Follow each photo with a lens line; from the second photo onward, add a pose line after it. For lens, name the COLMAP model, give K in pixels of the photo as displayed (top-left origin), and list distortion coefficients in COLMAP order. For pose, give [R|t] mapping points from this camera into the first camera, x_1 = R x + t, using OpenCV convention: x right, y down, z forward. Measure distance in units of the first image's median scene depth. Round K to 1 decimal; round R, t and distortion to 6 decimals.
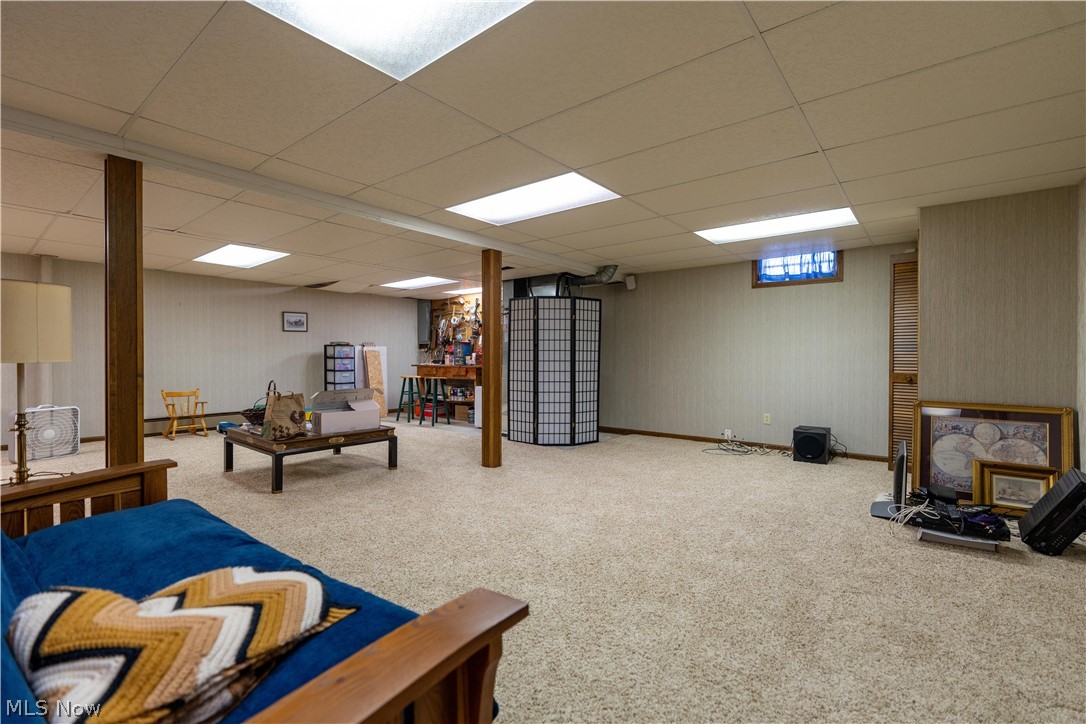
lens RADIAL K [[486.6, 0, 543.0], [0, 486.6, 362.0], [0, 0, 1]] dist [-0.000914, 0.000059]
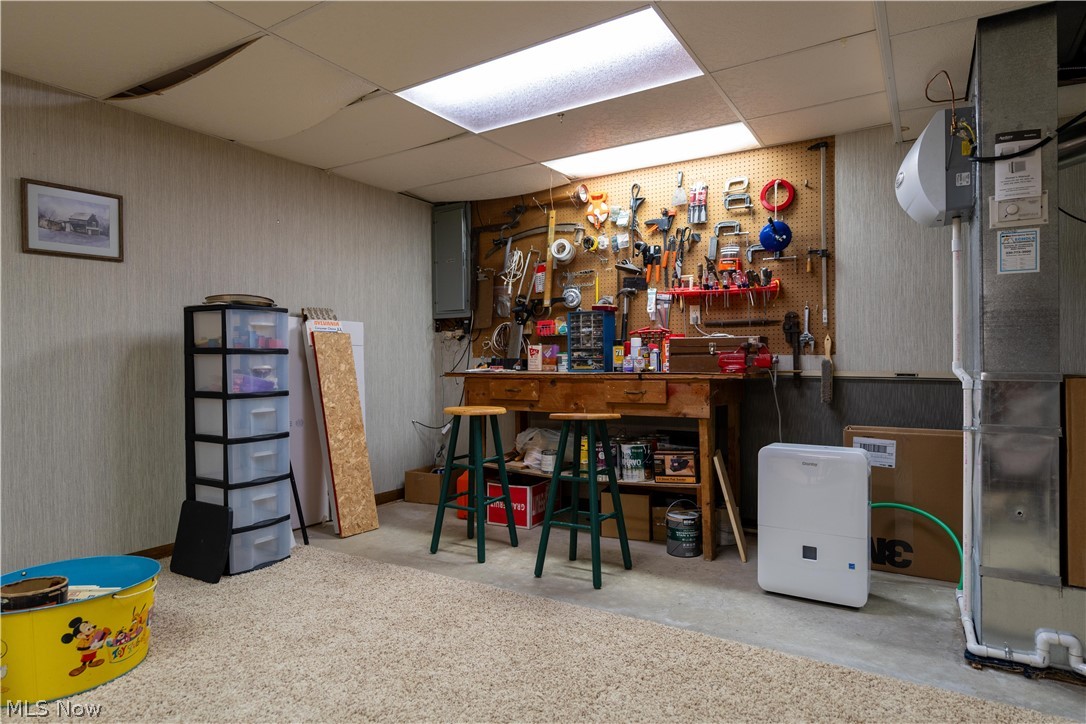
lens RADIAL K [[629.2, 0, 543.0], [0, 629.2, 362.0], [0, 0, 1]] dist [0.003785, 0.000343]
pose [[0.992306, -0.007349, 0.123593, -0.263101], [0.008199, 0.999946, -0.006369, 0.001738], [-0.123539, 0.007333, 0.992313, 0.555816]]
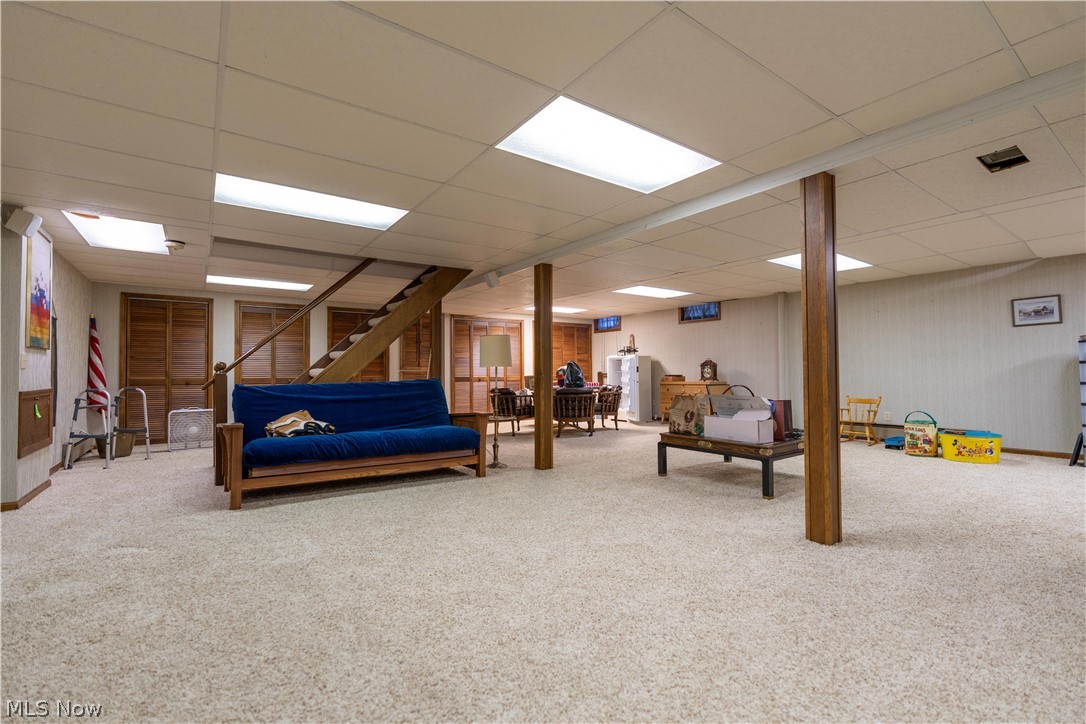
lens RADIAL K [[486.6, 0, 543.0], [0, 486.6, 362.0], [0, 0, 1]] dist [-0.000914, 0.000059]
pose [[-0.263905, -0.024390, -0.964240, 0.310268], [-0.003450, 0.999698, -0.024342, 0.008297], [0.964542, -0.003097, -0.263910, 0.462244]]
